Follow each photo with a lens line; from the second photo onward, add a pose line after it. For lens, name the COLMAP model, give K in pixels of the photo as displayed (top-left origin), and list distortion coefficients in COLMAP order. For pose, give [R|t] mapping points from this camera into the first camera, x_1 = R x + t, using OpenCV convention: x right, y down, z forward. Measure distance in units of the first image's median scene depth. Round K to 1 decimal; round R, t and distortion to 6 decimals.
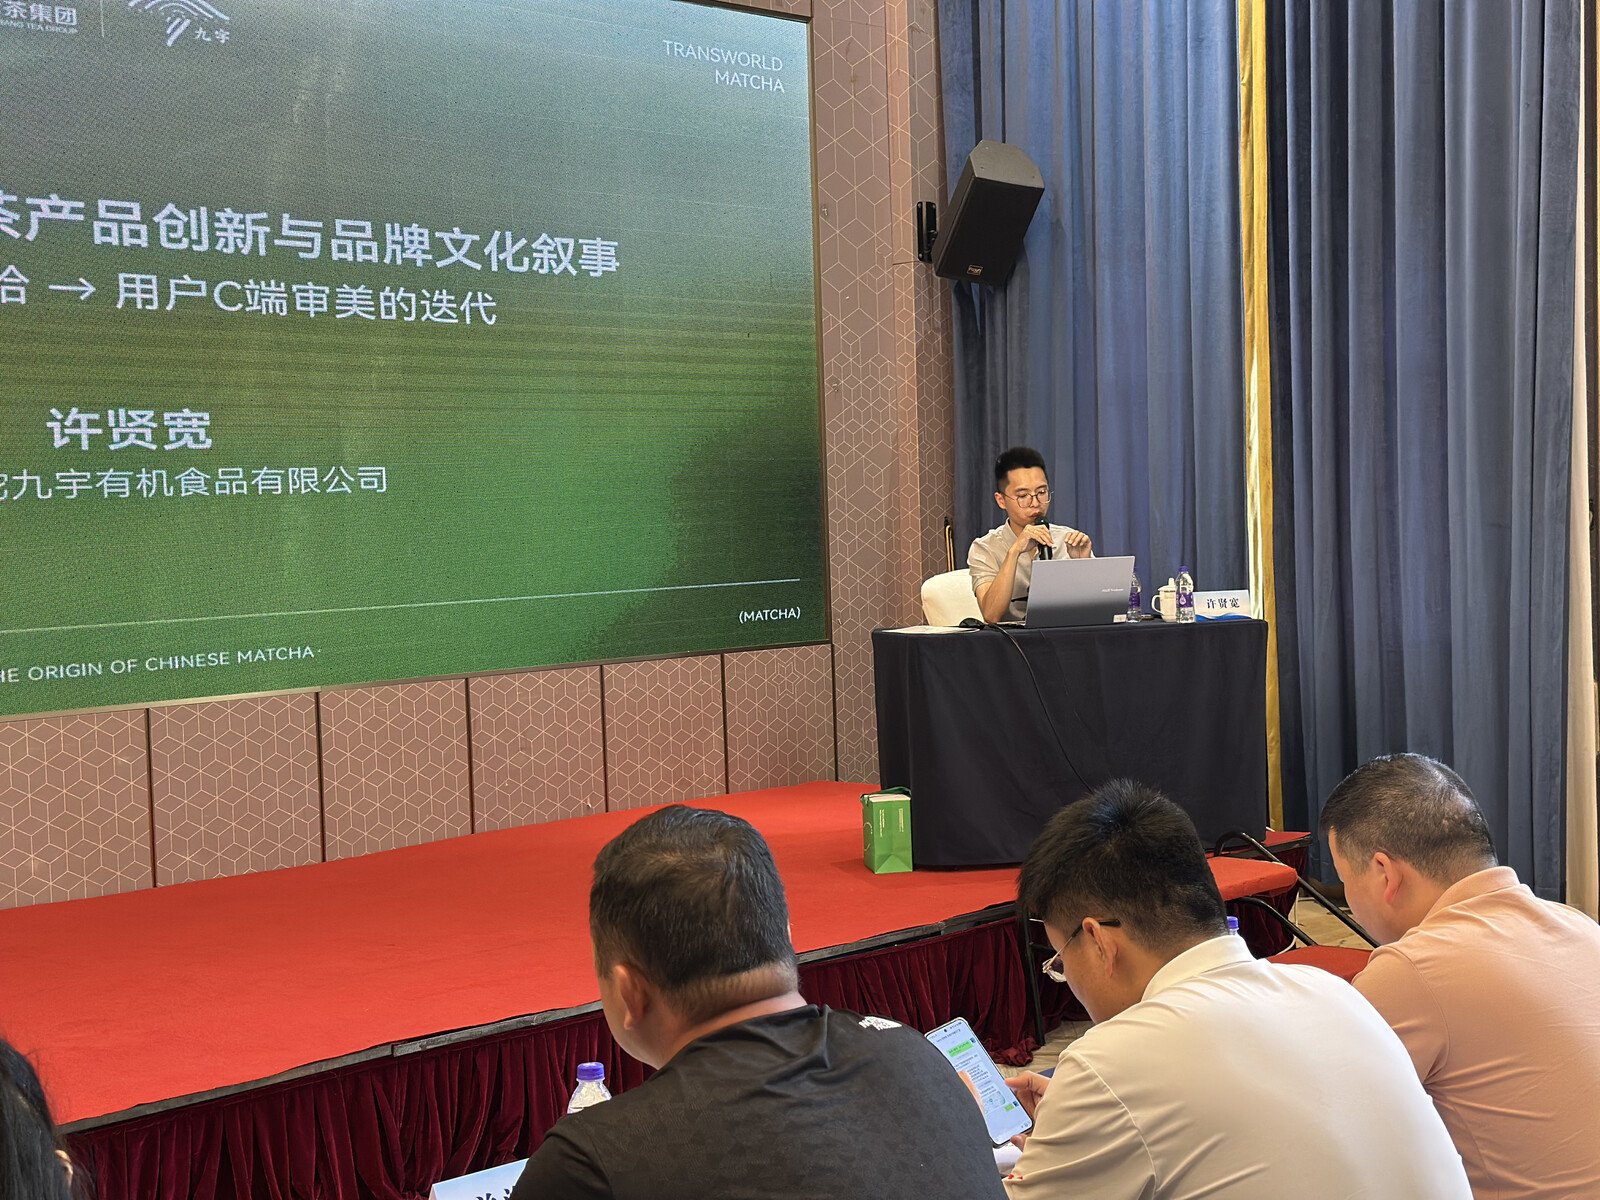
lens RADIAL K [[2197.0, 0, 800.0], [0, 2197.0, 600.0], [0, 0, 1]] dist [0.141147, 0.027296]
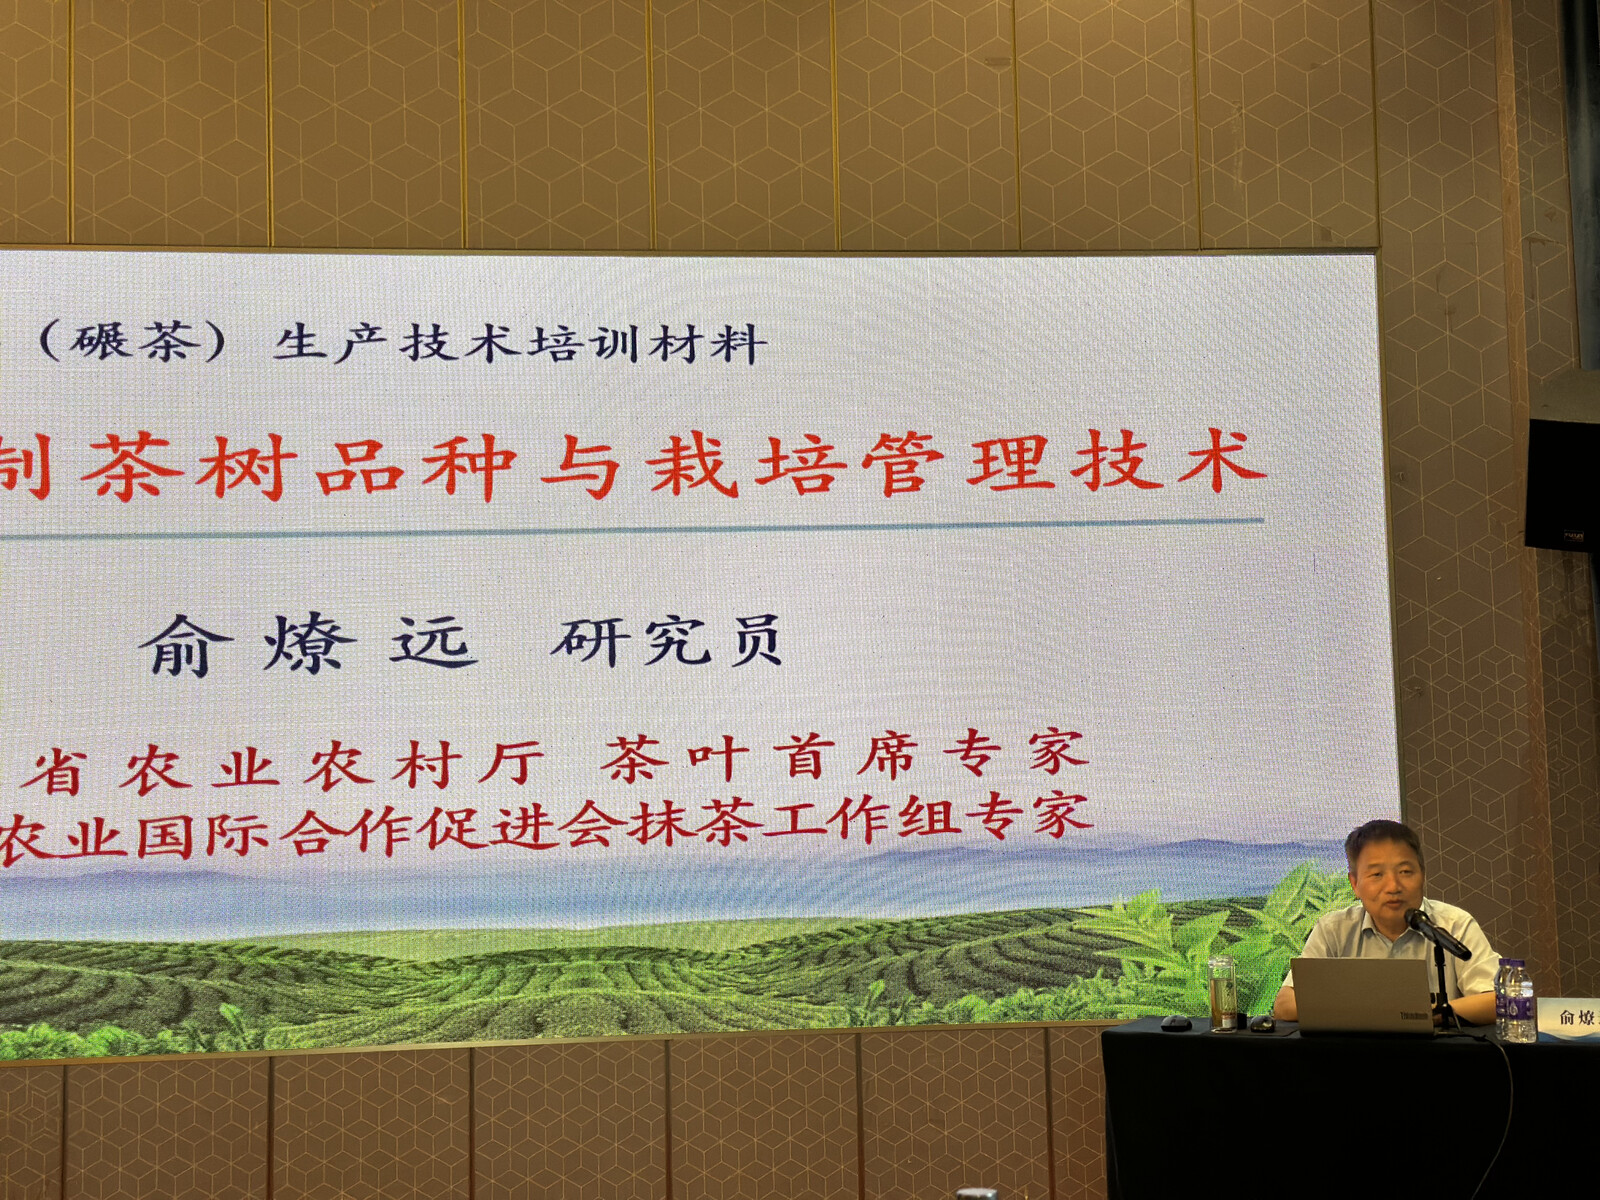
lens RADIAL K [[2197.0, 0, 800.0], [0, 2197.0, 600.0], [0, 0, 1]] dist [0.141147, 0.027296]
pose [[0.793340, -0.046191, -0.607023, 0.393046], [-0.029411, 0.993045, -0.114004, -0.037230], [0.608068, 0.108297, 0.786464, 0.273378]]
